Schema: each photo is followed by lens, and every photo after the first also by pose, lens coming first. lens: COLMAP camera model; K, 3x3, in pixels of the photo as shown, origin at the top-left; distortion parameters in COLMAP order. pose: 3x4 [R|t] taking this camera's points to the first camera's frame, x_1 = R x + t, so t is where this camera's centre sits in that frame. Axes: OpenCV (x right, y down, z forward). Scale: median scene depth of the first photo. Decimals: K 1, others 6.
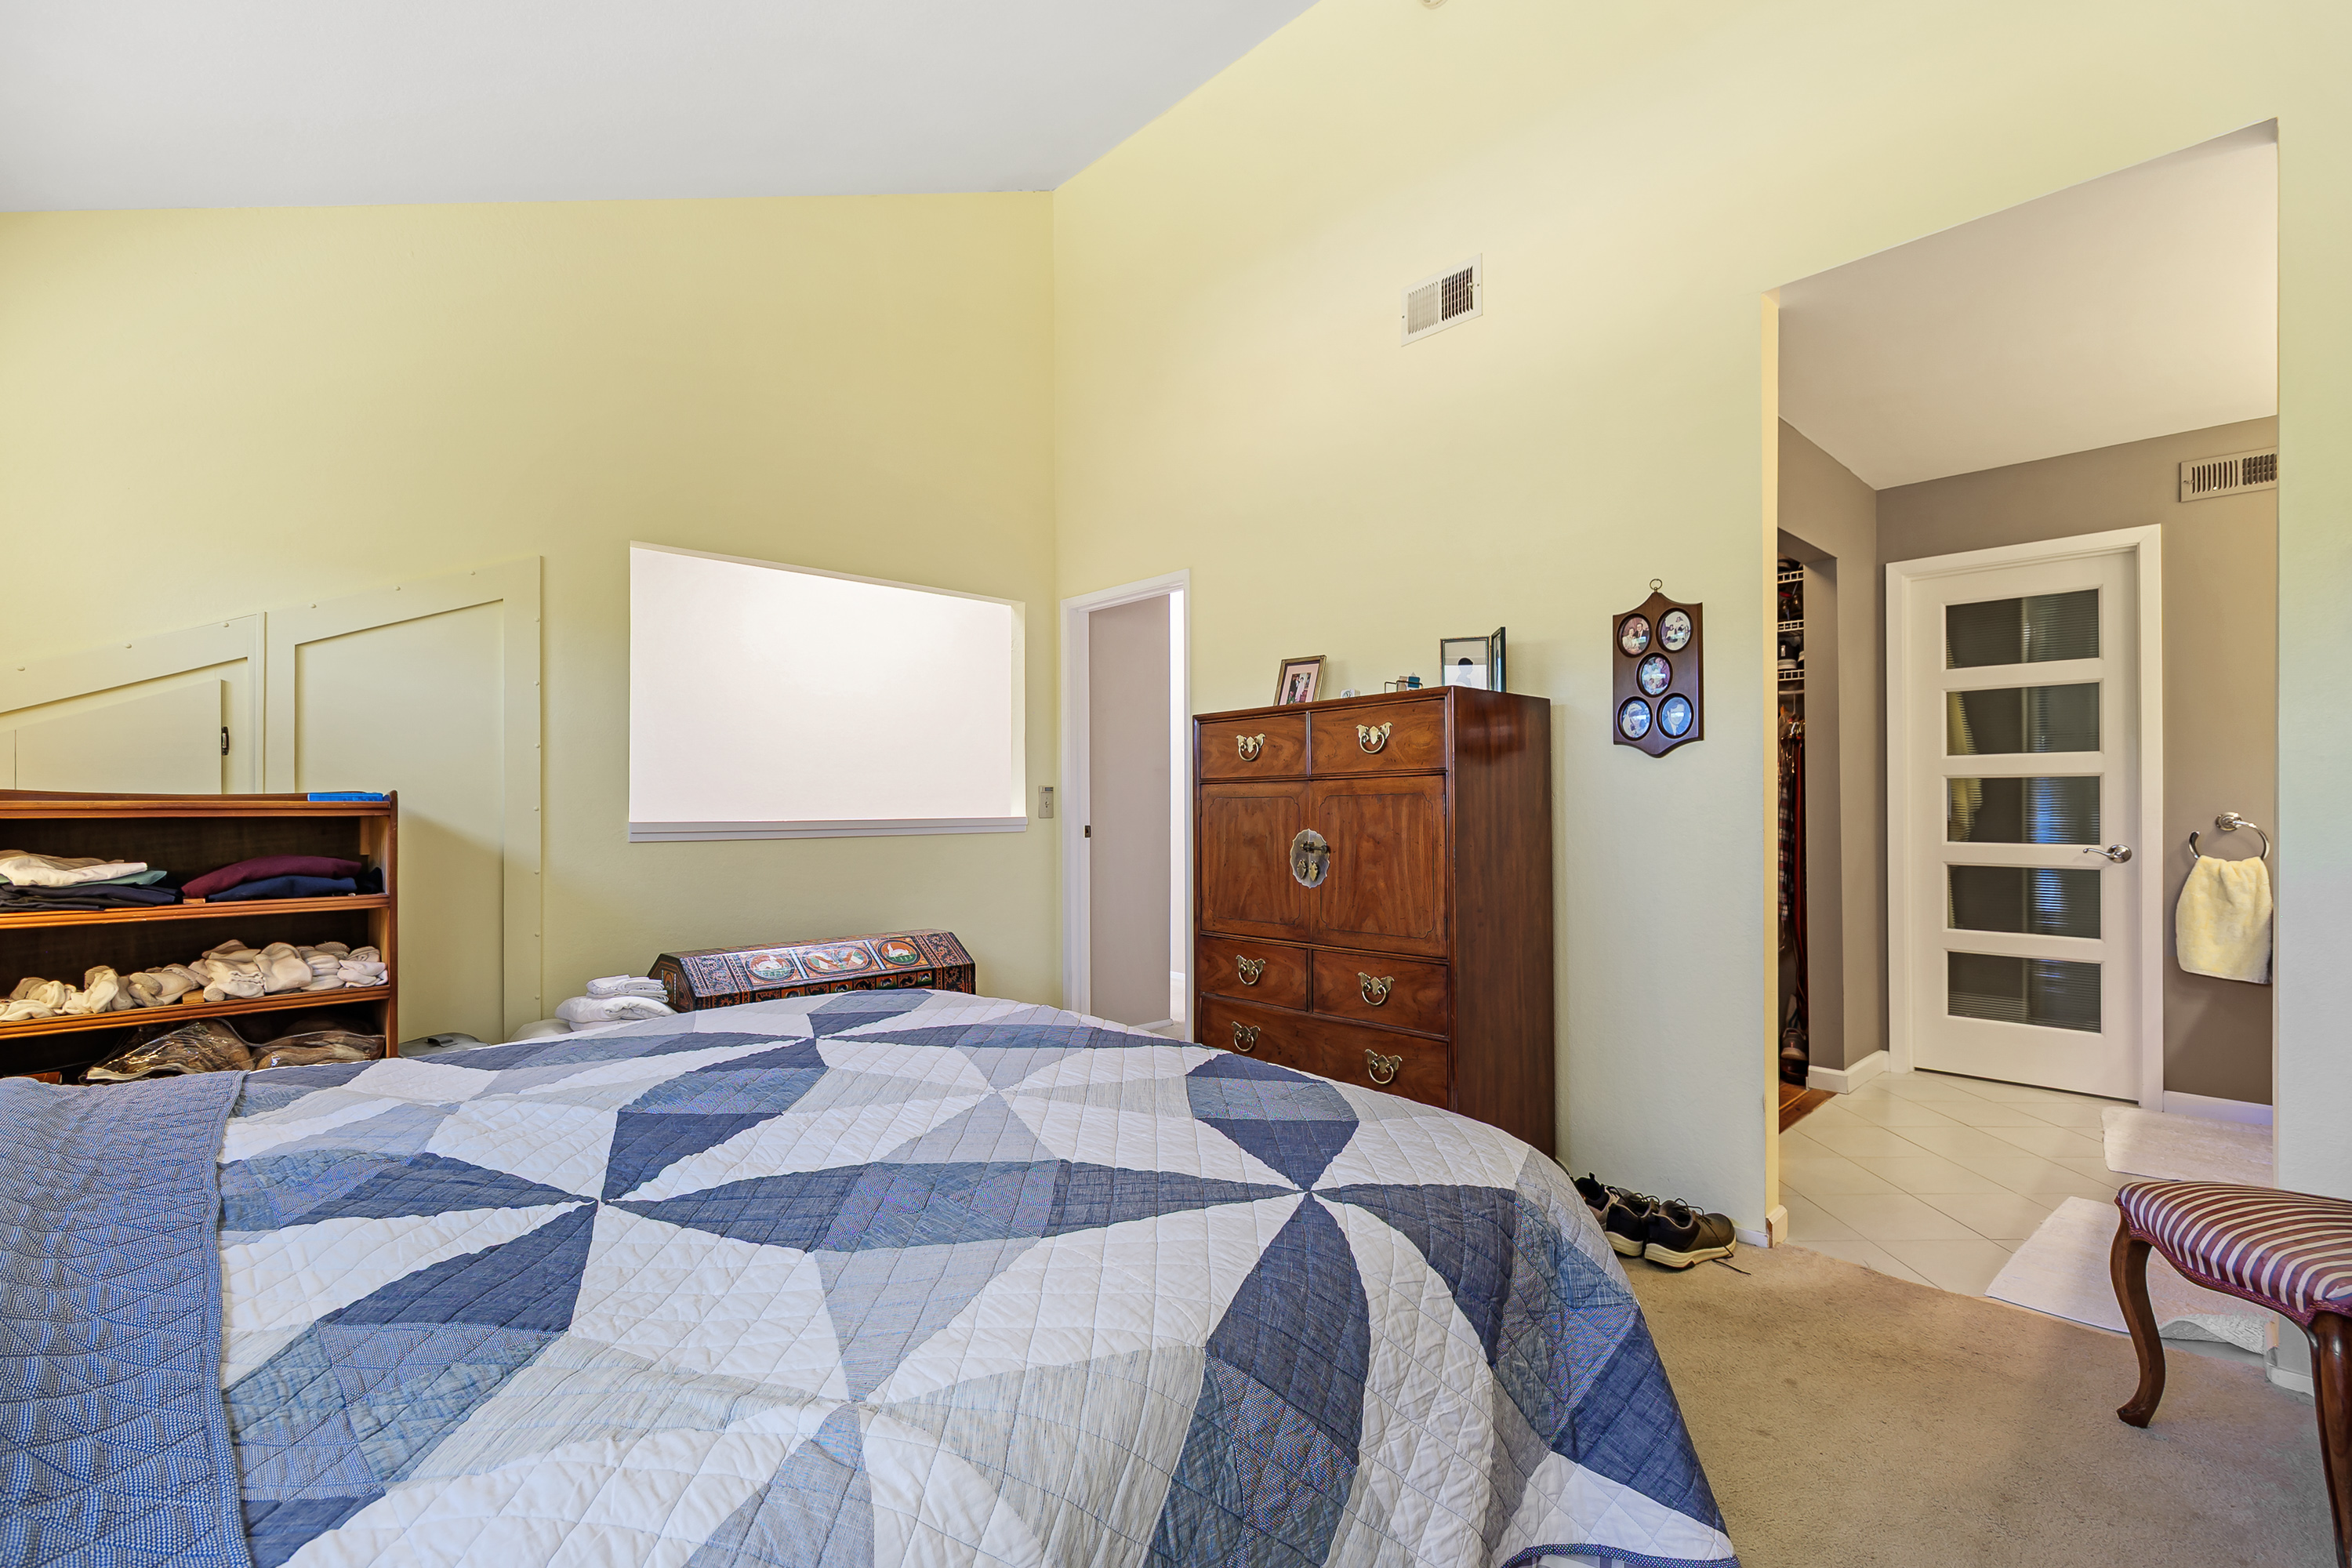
lens RADIAL K [[1022.9, 0, 1174.8], [0, 1022.9, 794.7], [0, 0, 1]] dist [-0.000706, -0.000111]
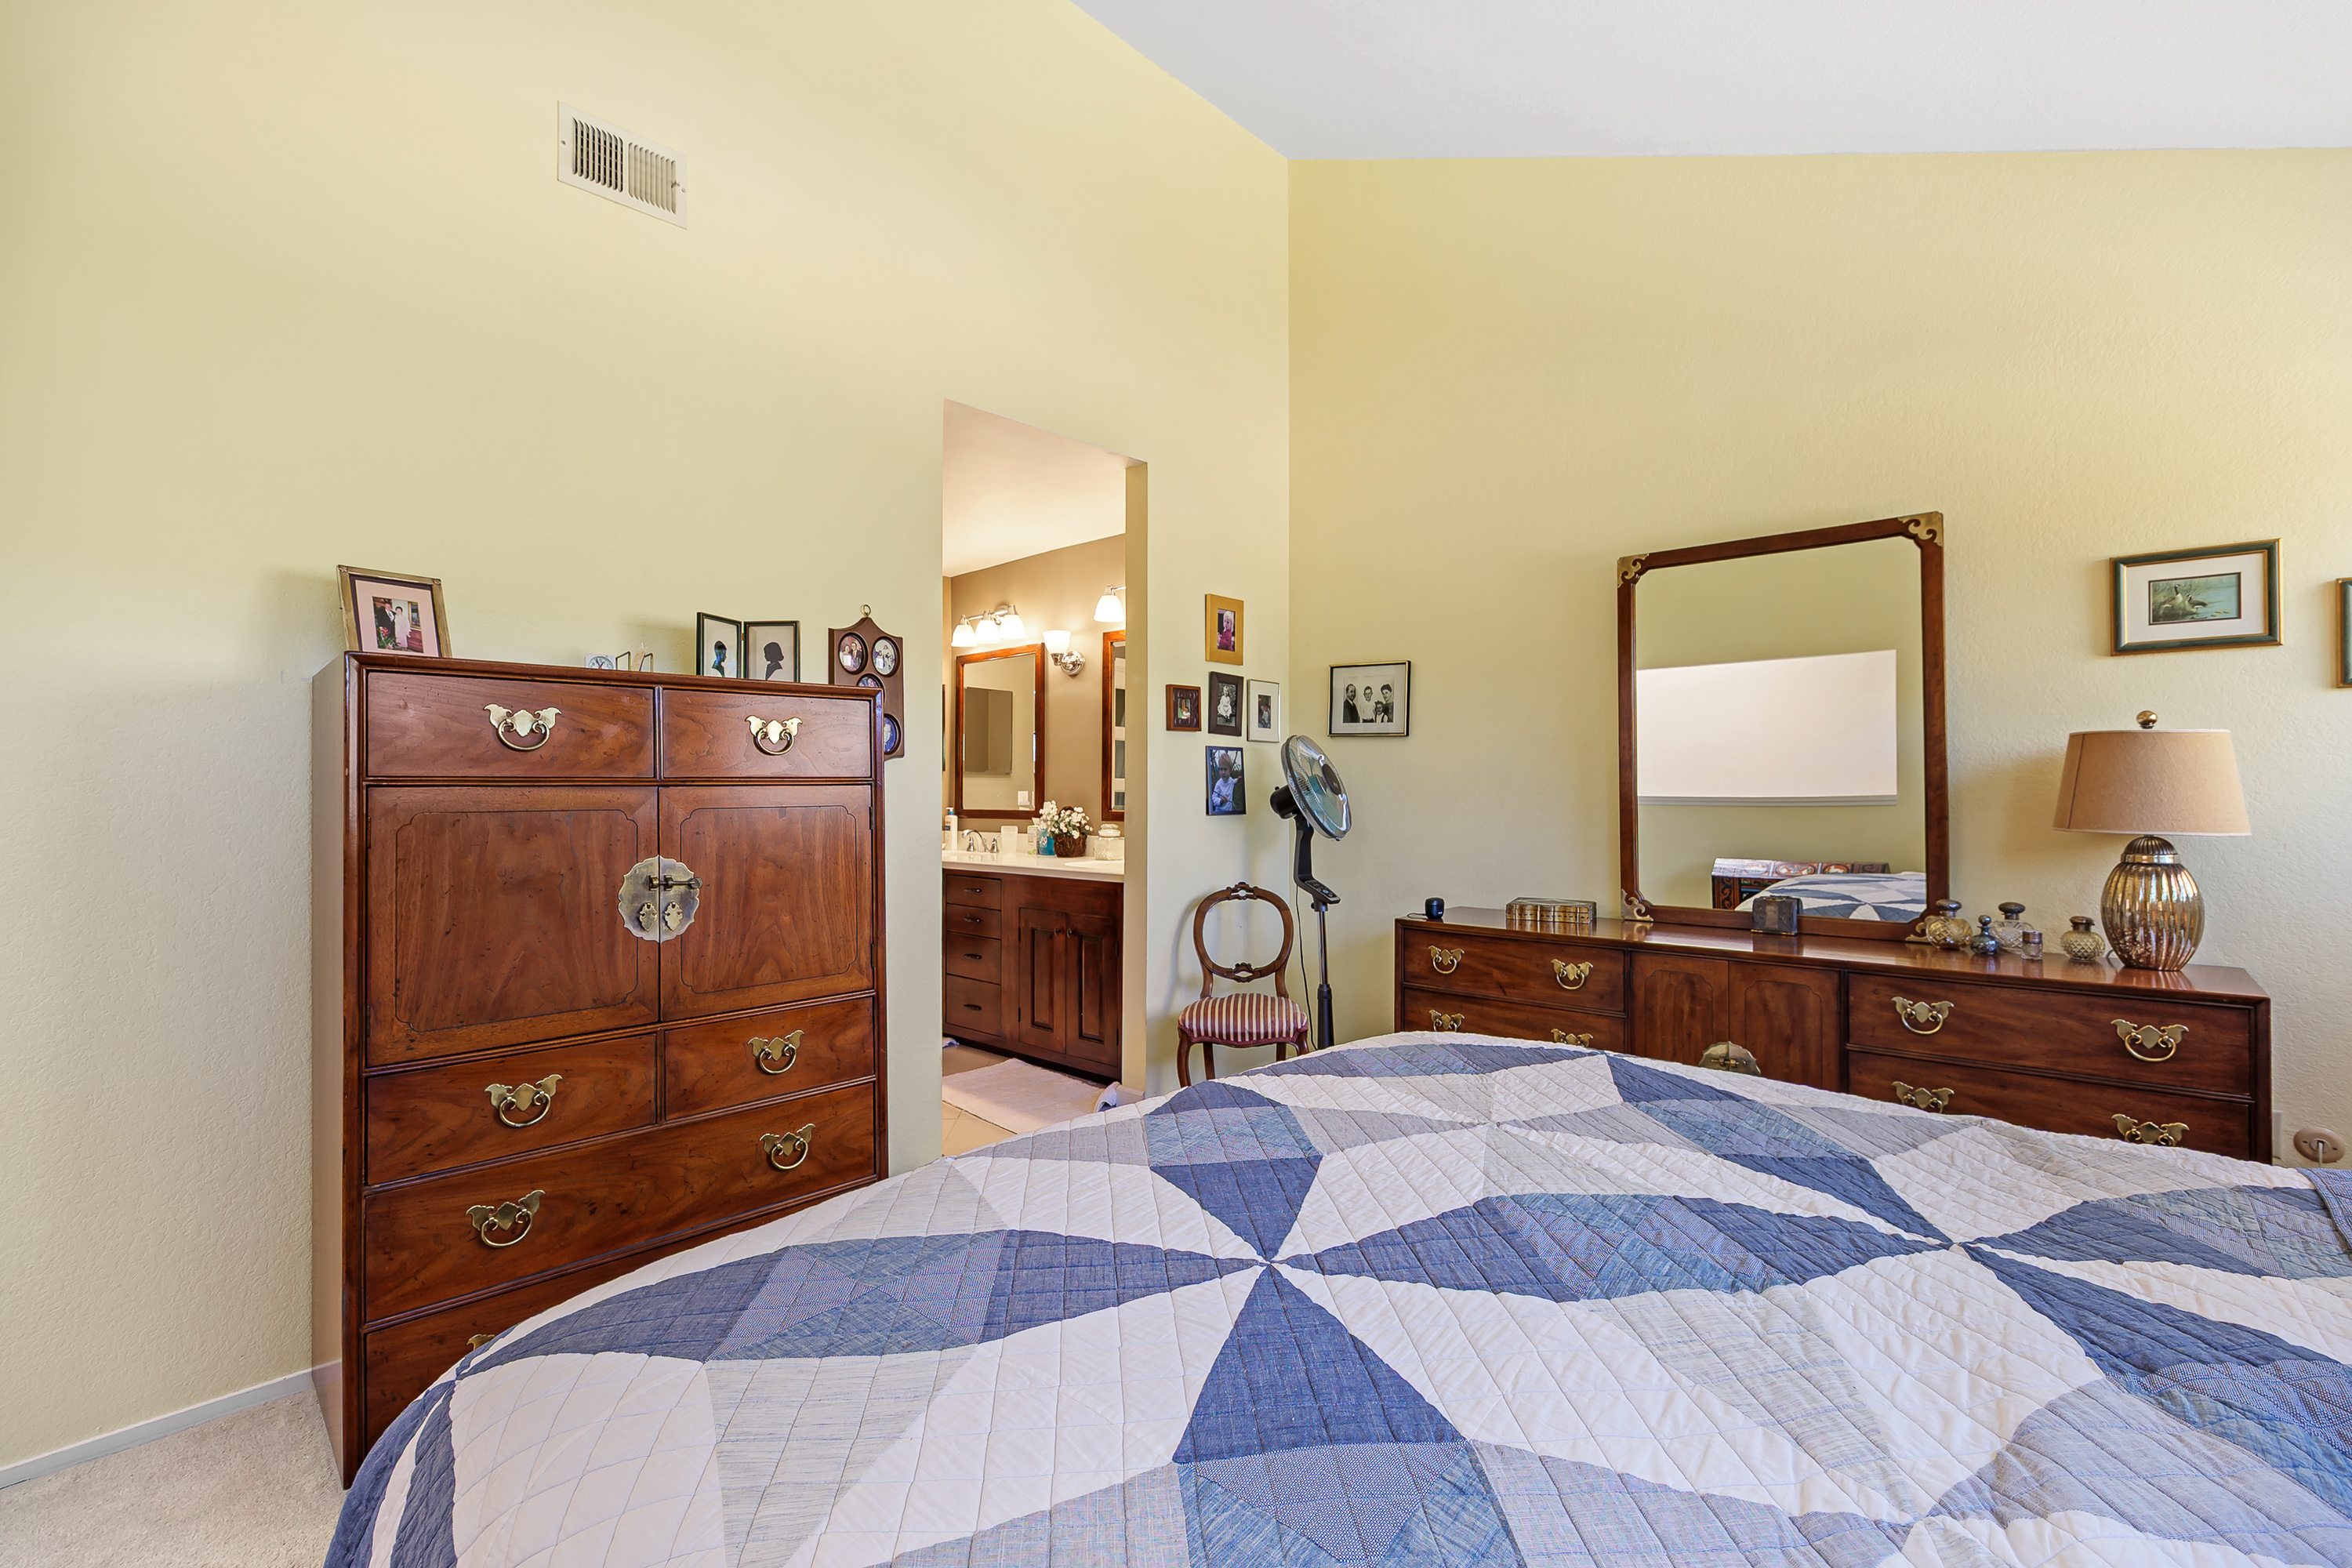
lens RADIAL K [[1022.9, 0, 1174.8], [0, 1022.9, 794.7], [0, 0, 1]] dist [-0.000706, -0.000111]
pose [[-0.052389, 0.009847, 0.998578, -0.580799], [-0.003297, 0.999944, -0.010033, -0.002580], [-0.998621, -0.003818, -0.052354, 0.696859]]
